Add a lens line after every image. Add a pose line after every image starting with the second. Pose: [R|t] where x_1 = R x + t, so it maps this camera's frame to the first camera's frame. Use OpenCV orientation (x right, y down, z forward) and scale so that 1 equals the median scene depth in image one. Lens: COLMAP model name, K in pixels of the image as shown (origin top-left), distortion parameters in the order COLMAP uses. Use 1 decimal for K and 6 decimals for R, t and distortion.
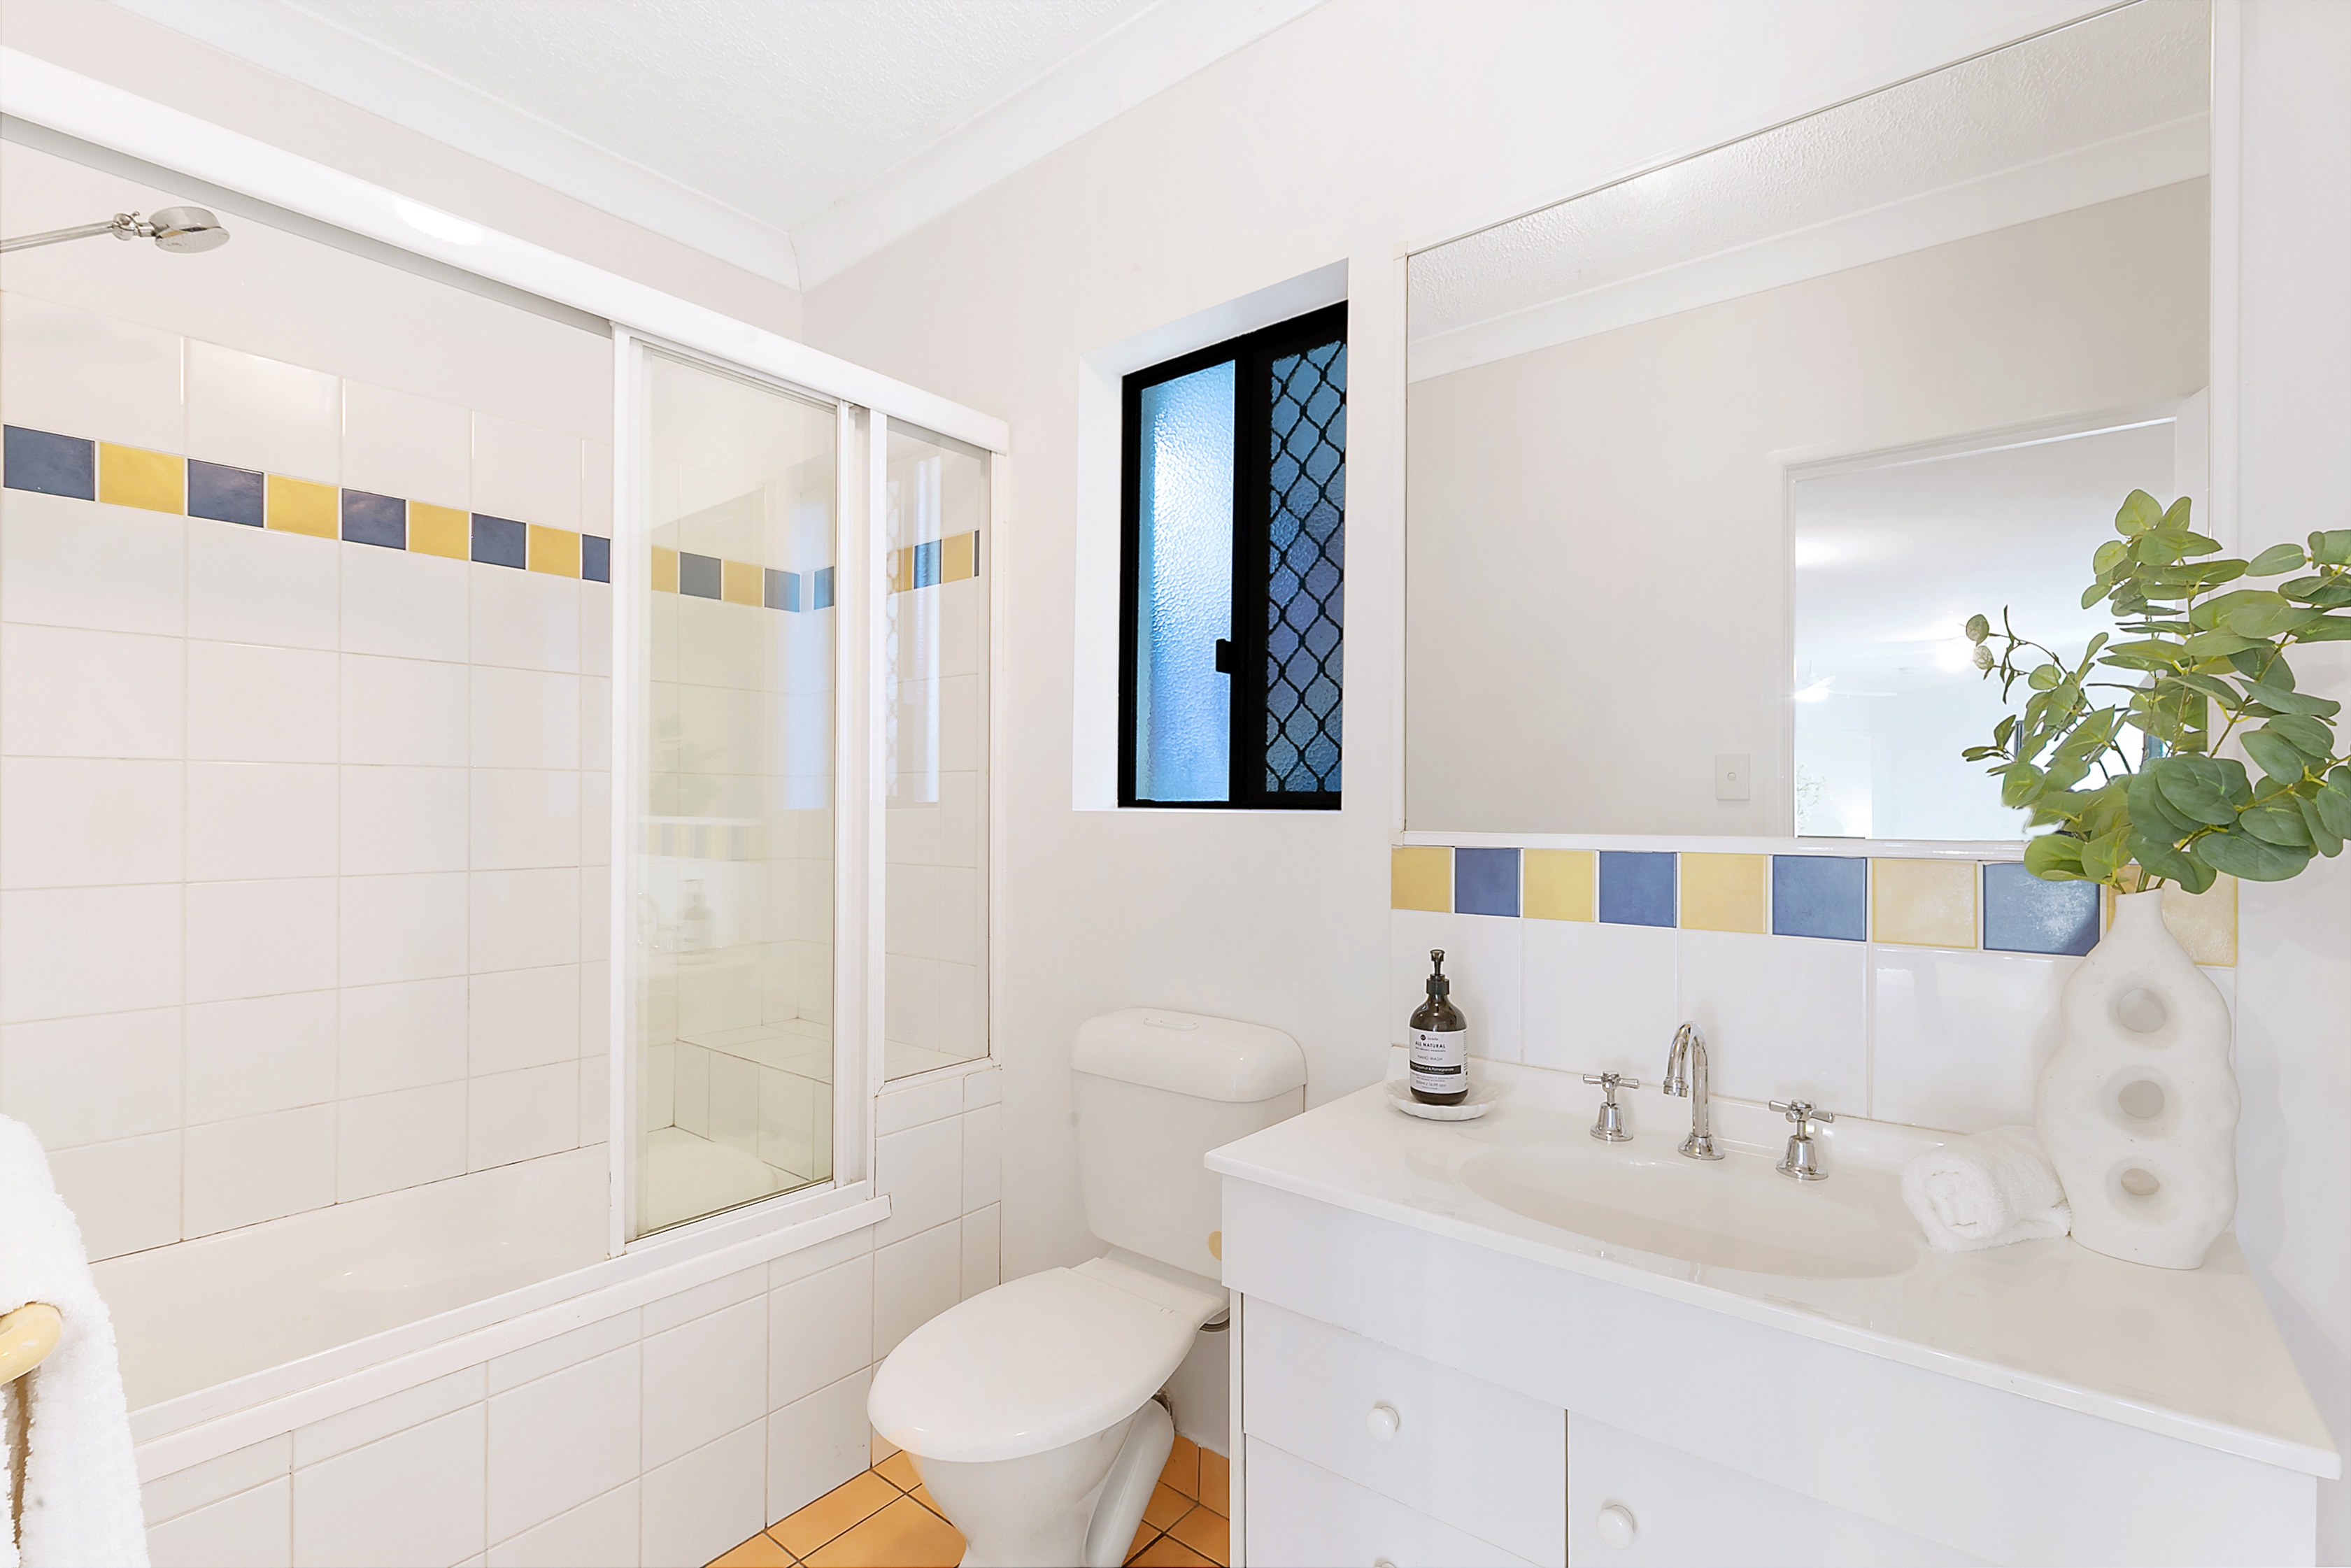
lens RADIAL K [[1073.0, 0, 1177.3], [0, 1073.0, 796.5], [0, 0, 1]] dist [0.001252, -0.000413]
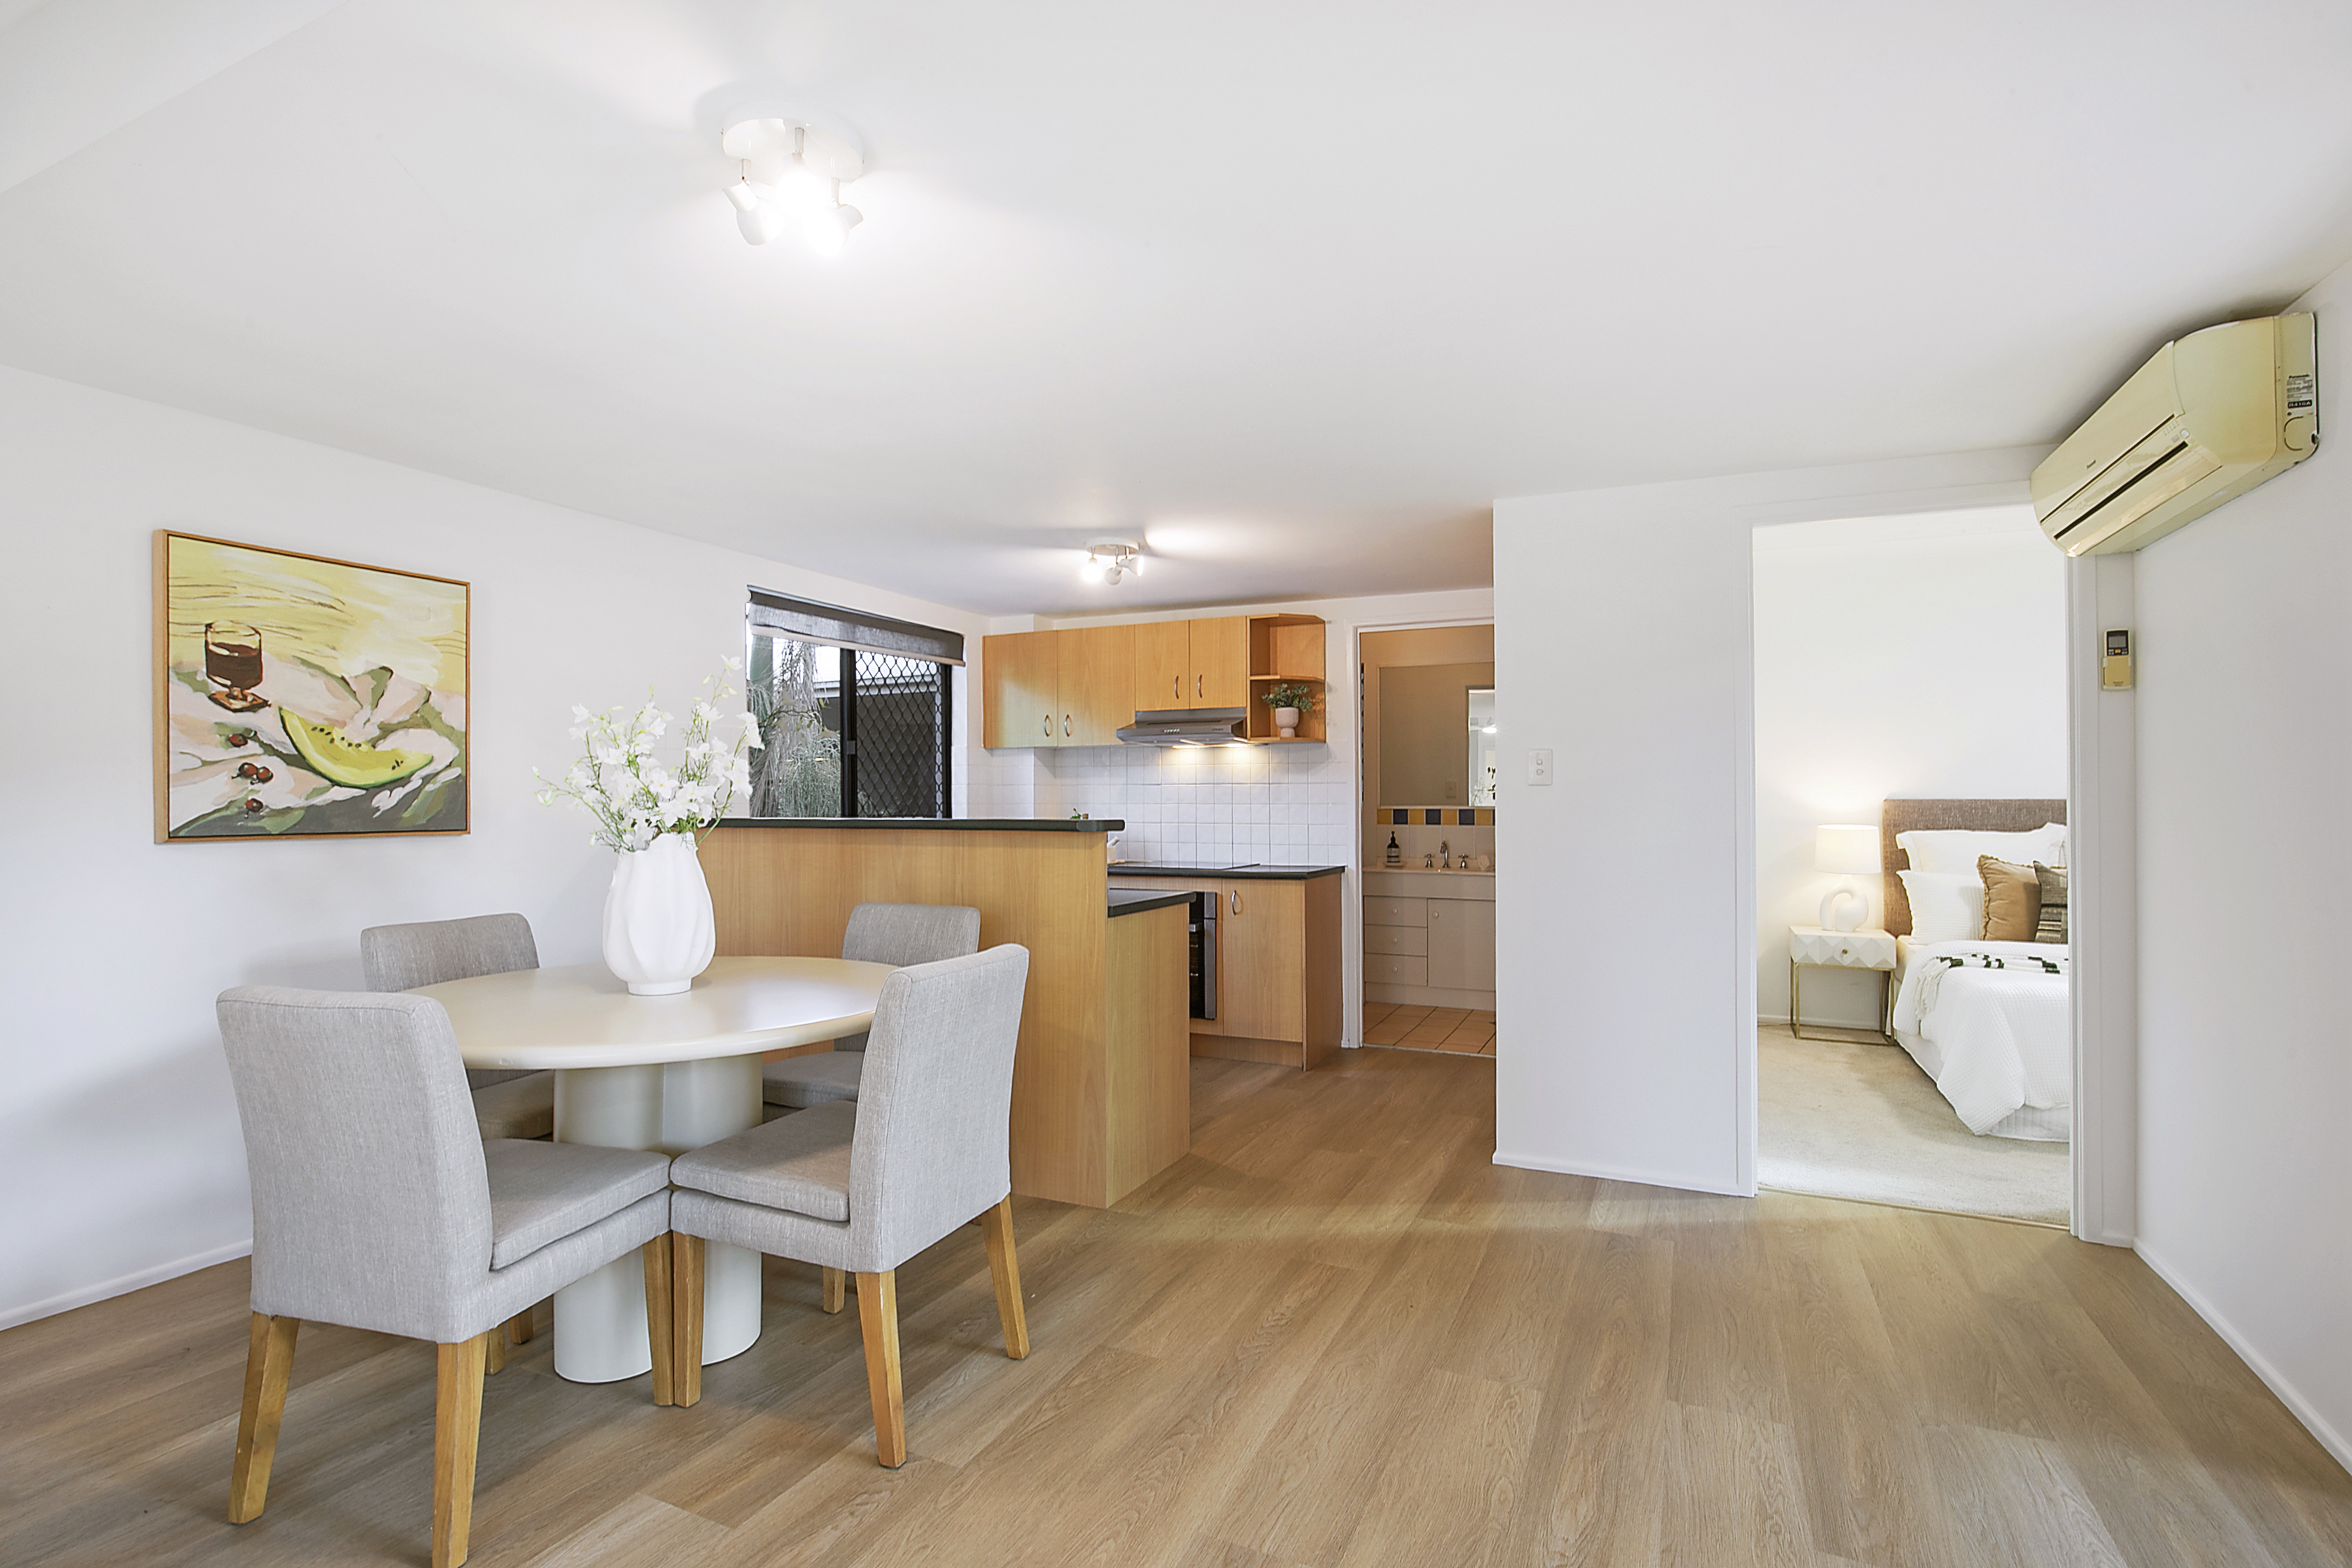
lens RADIAL K [[1137.1, 0, 1156.0], [0, 1137.1, 795.0], [0, 0, 1]] dist [-0.008938, 0.000140]
pose [[0.970663, -0.004578, 0.240401, -2.075888], [0.003411, 0.999980, 0.005268, -0.045118], [-0.240421, -0.004293, 0.970659, -3.776939]]
